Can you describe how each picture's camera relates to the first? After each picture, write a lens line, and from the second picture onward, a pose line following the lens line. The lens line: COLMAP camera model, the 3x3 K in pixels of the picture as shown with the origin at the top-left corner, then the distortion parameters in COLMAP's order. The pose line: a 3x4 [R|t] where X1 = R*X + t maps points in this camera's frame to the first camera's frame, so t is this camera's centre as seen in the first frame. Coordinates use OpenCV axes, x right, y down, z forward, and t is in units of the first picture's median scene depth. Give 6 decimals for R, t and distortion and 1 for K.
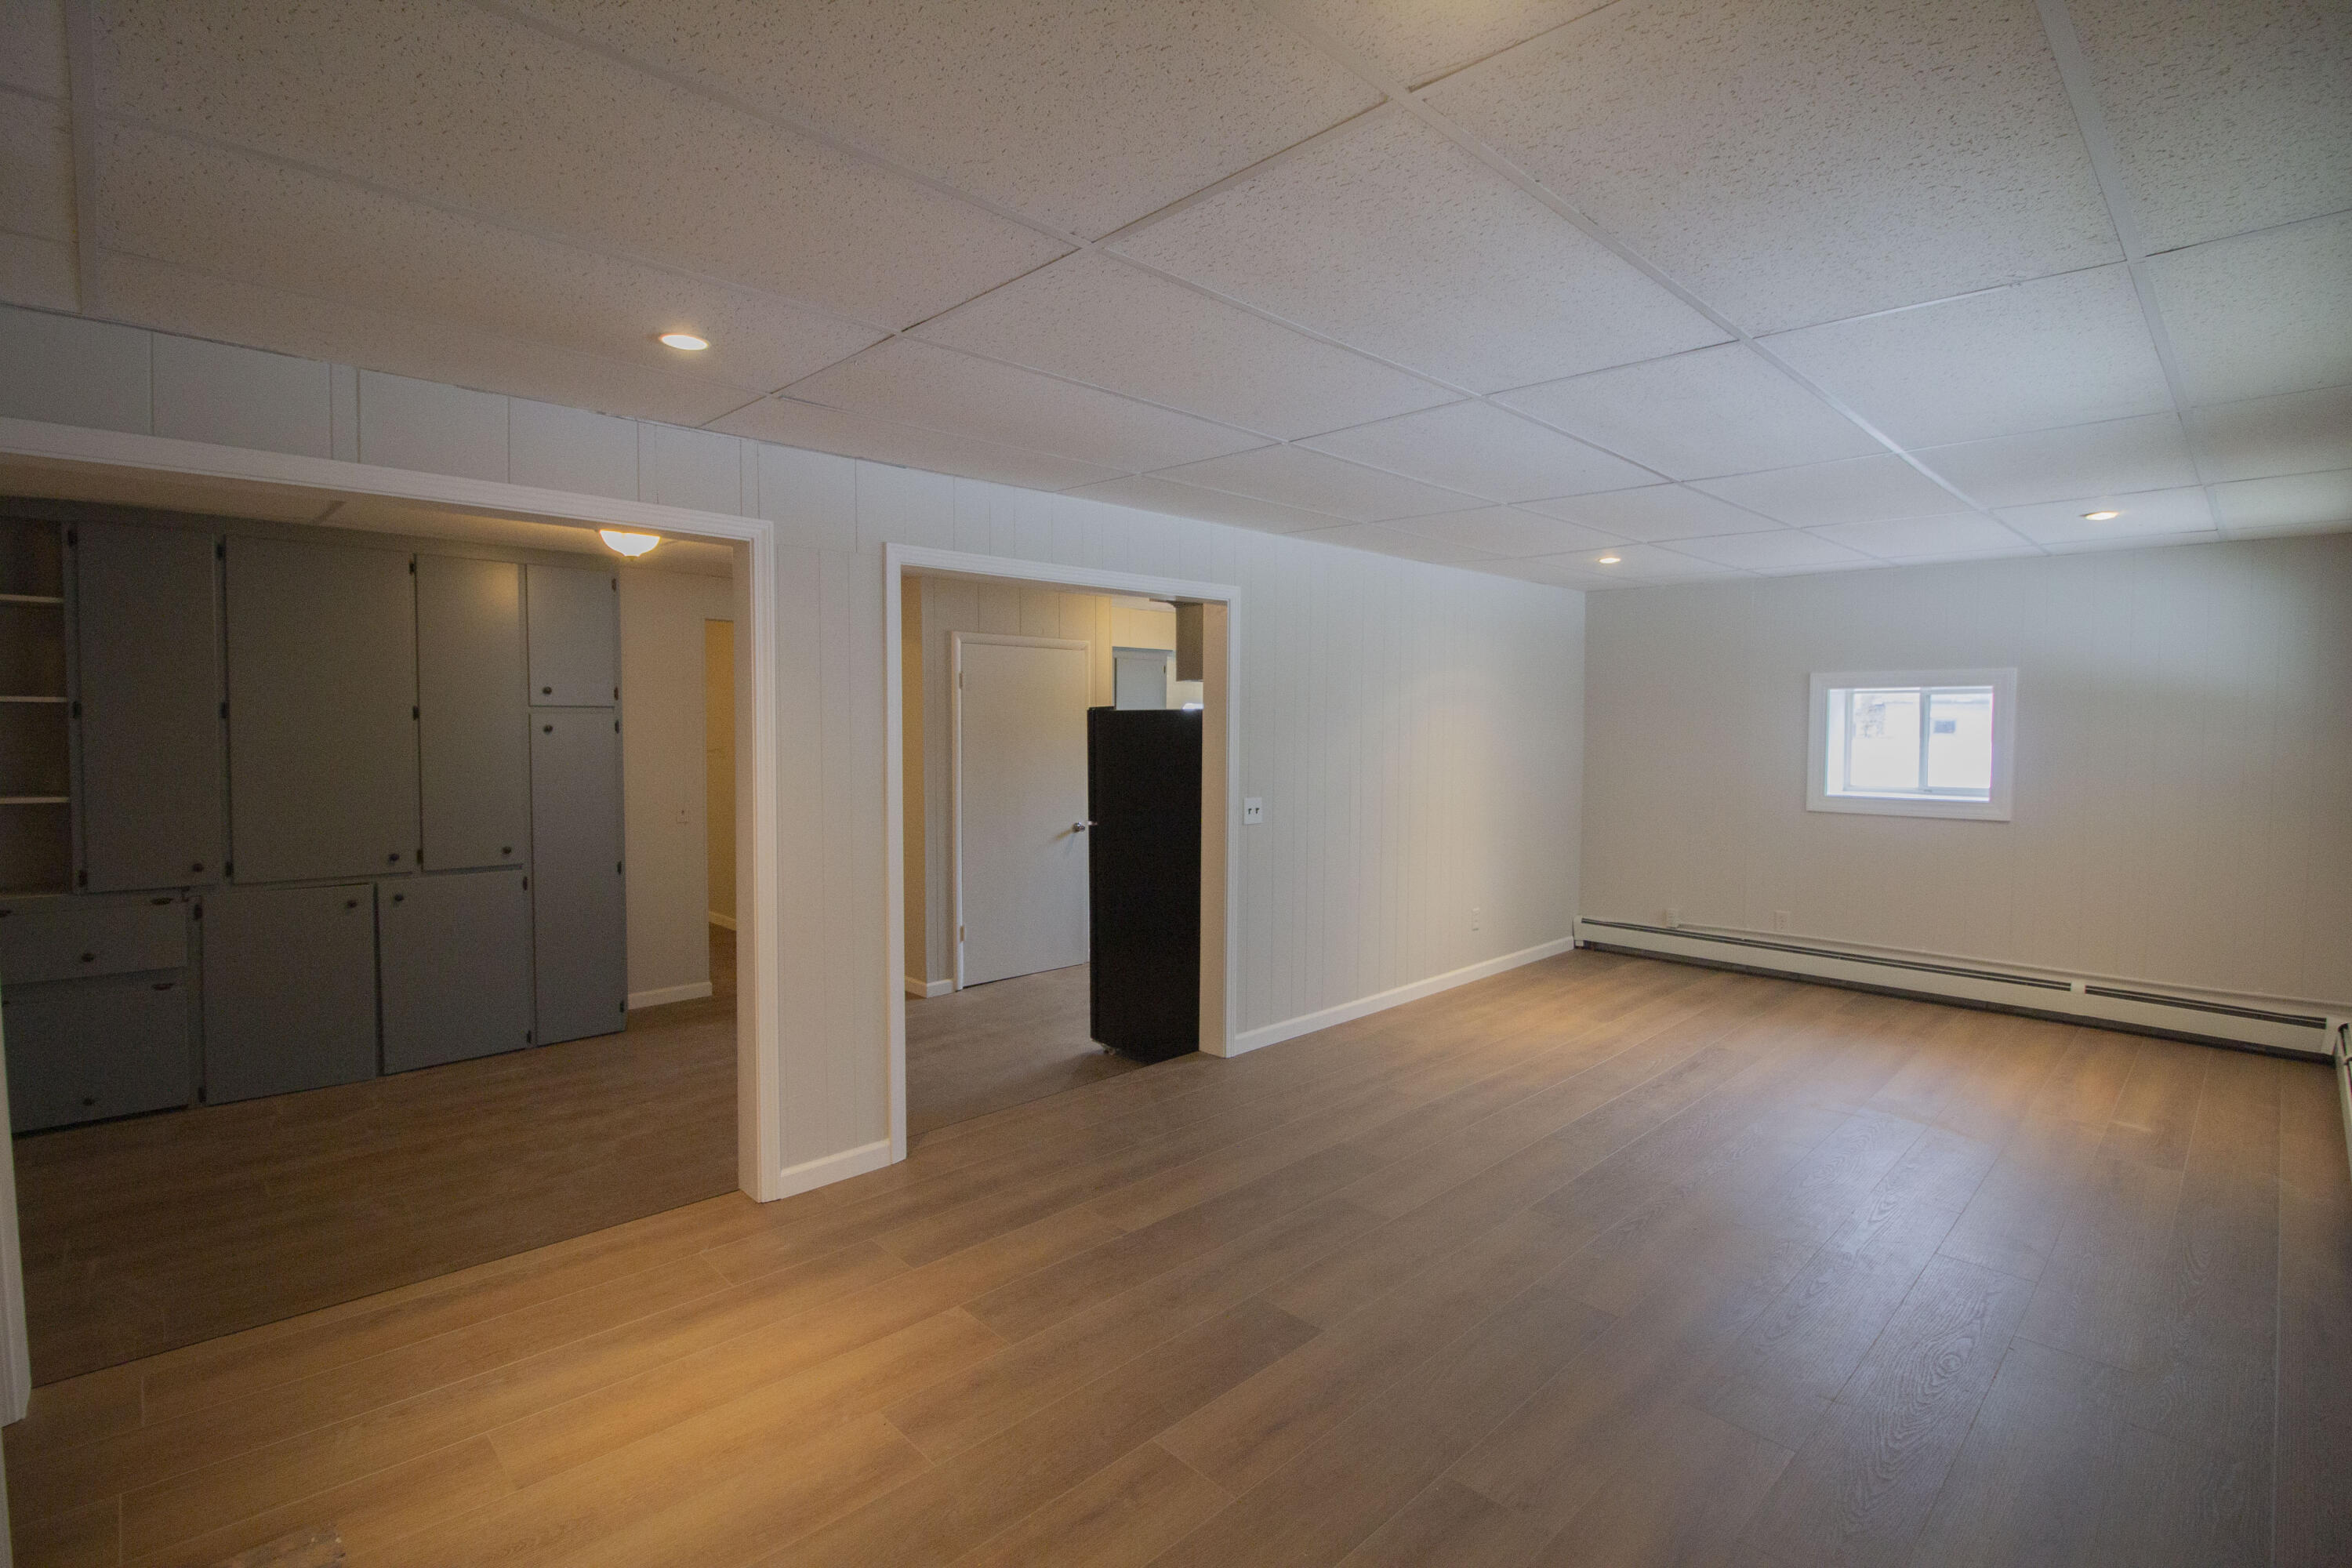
lens RADIAL K [[1072.4, 0, 1175.7], [0, 1072.4, 768.2], [0, 0, 1]] dist [-0.001278, -0.011879]
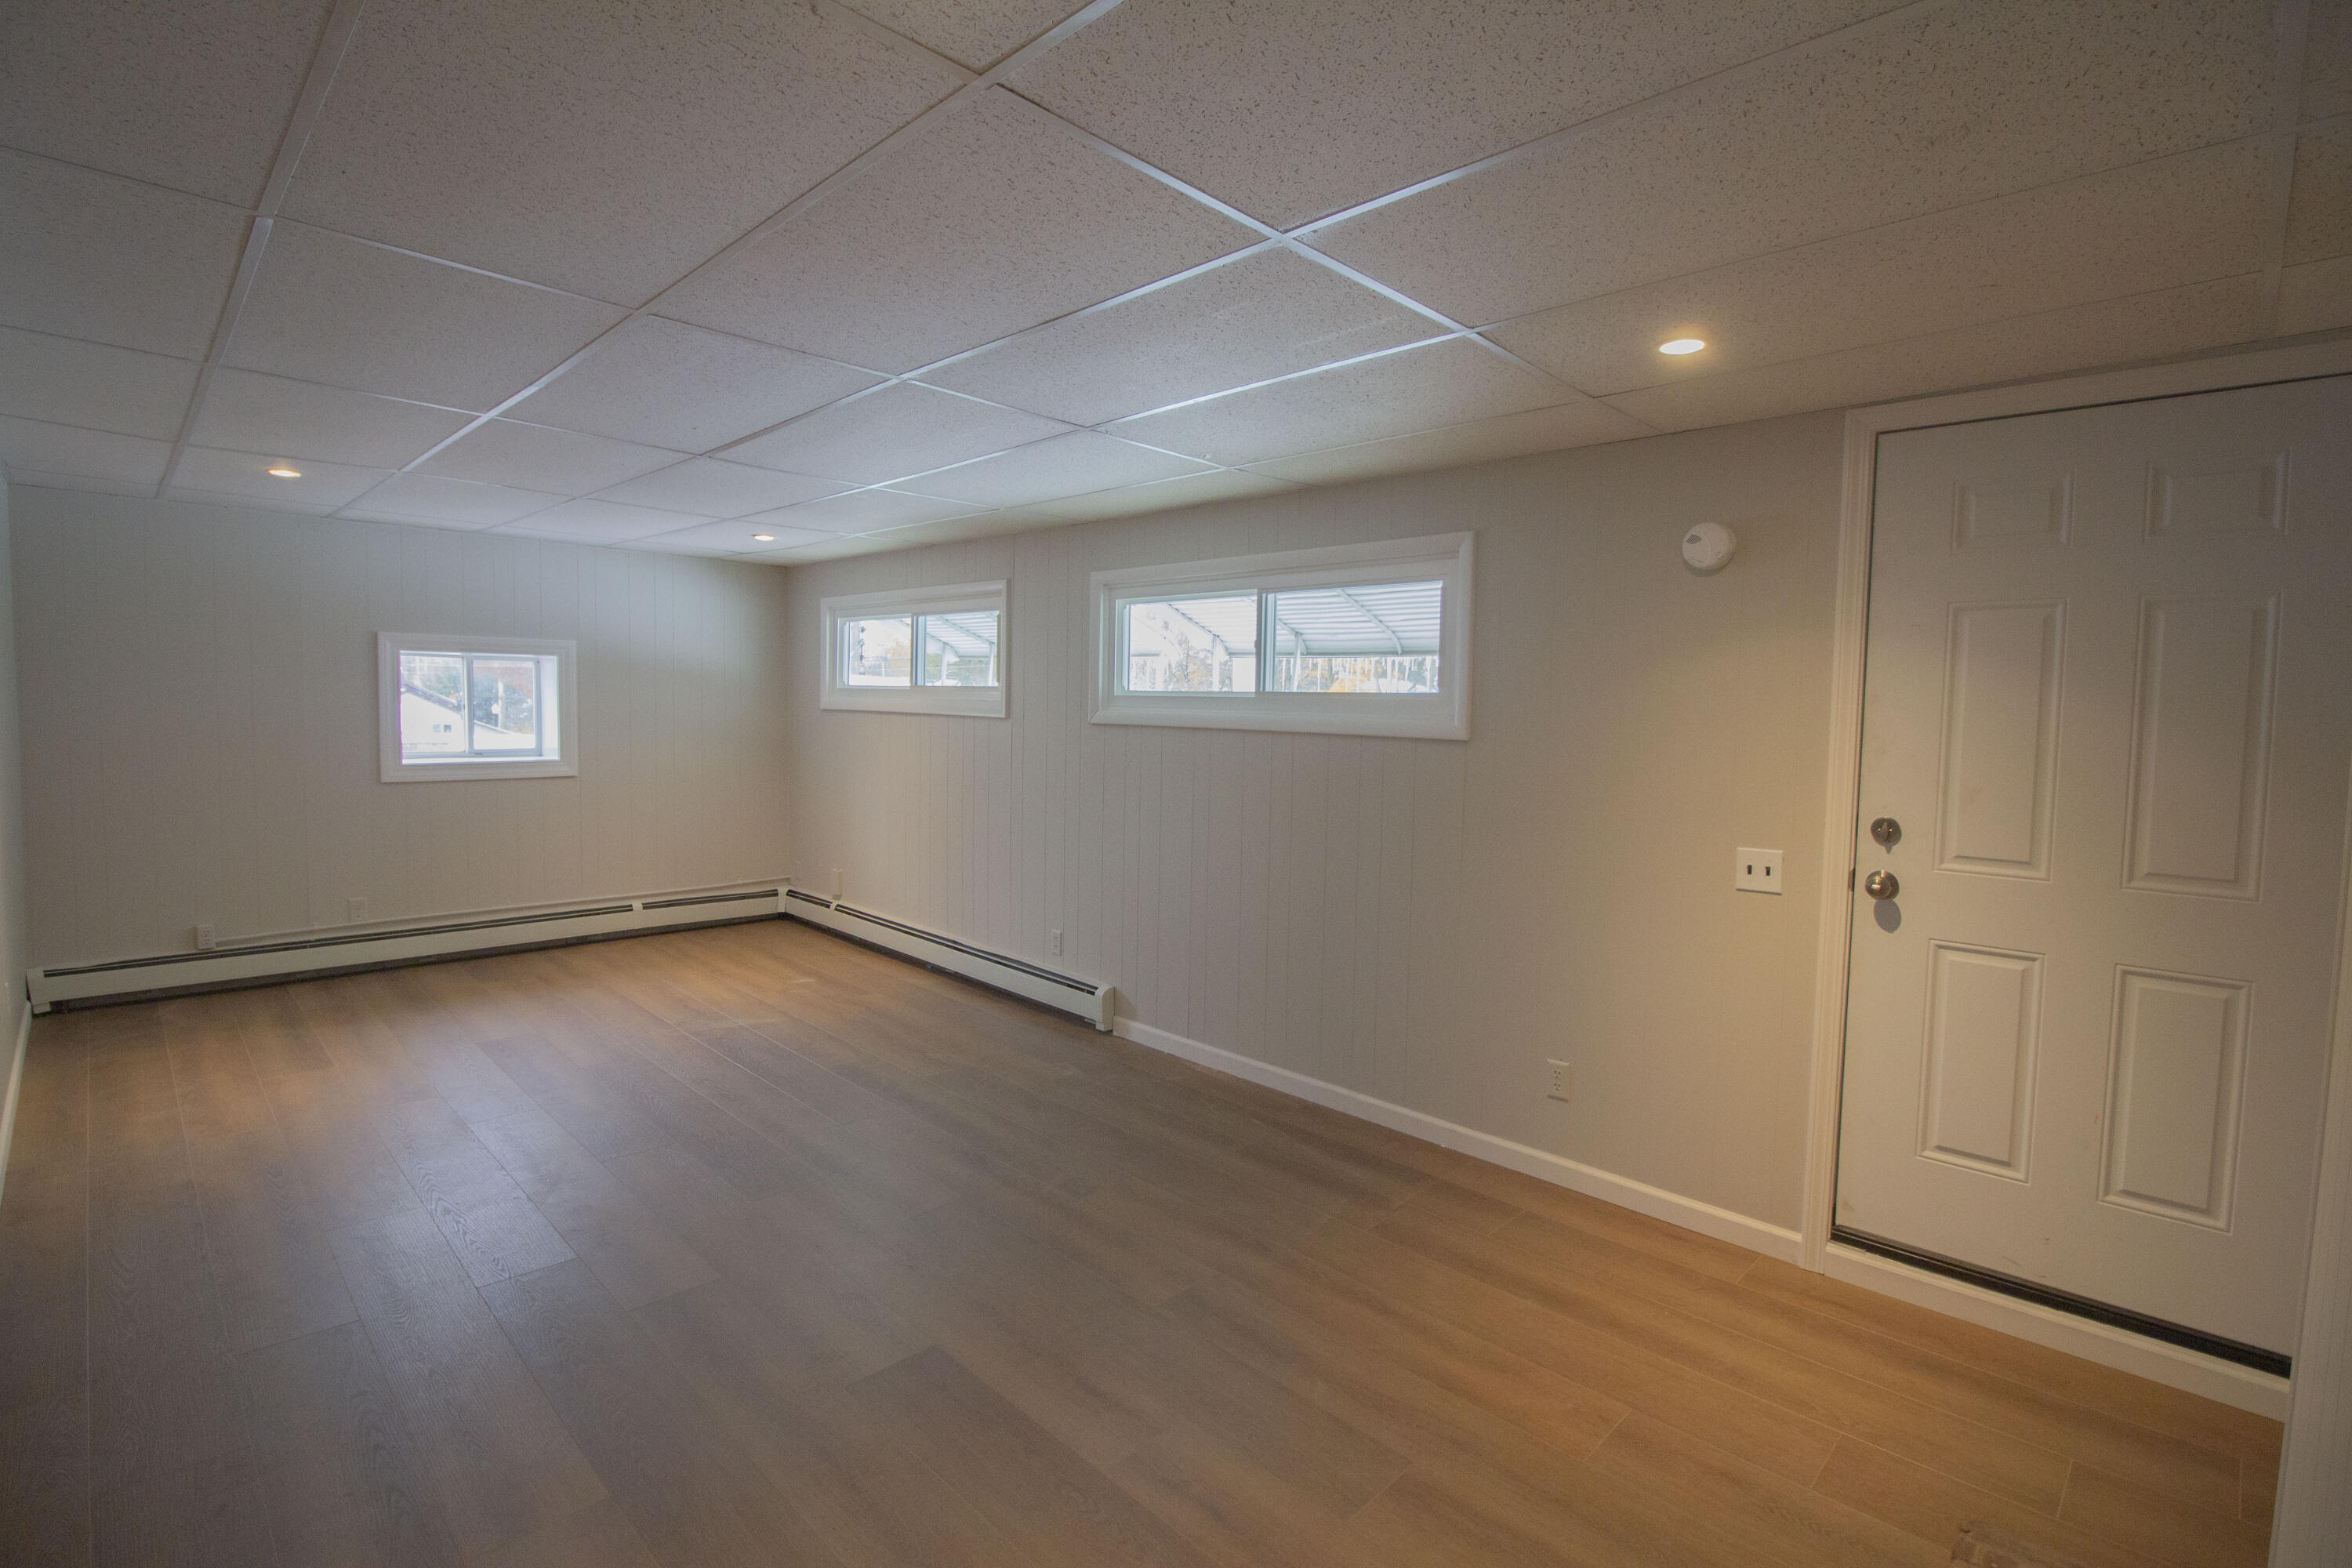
lens RADIAL K [[1072.4, 0, 1175.7], [0, 1072.4, 768.2], [0, 0, 1]] dist [-0.001278, -0.011879]
pose [[-0.006603, -0.066330, 0.997776, -0.345255], [0.023482, 0.997512, 0.066468, -0.018737], [-0.999702, 0.023868, -0.005029, 0.348536]]
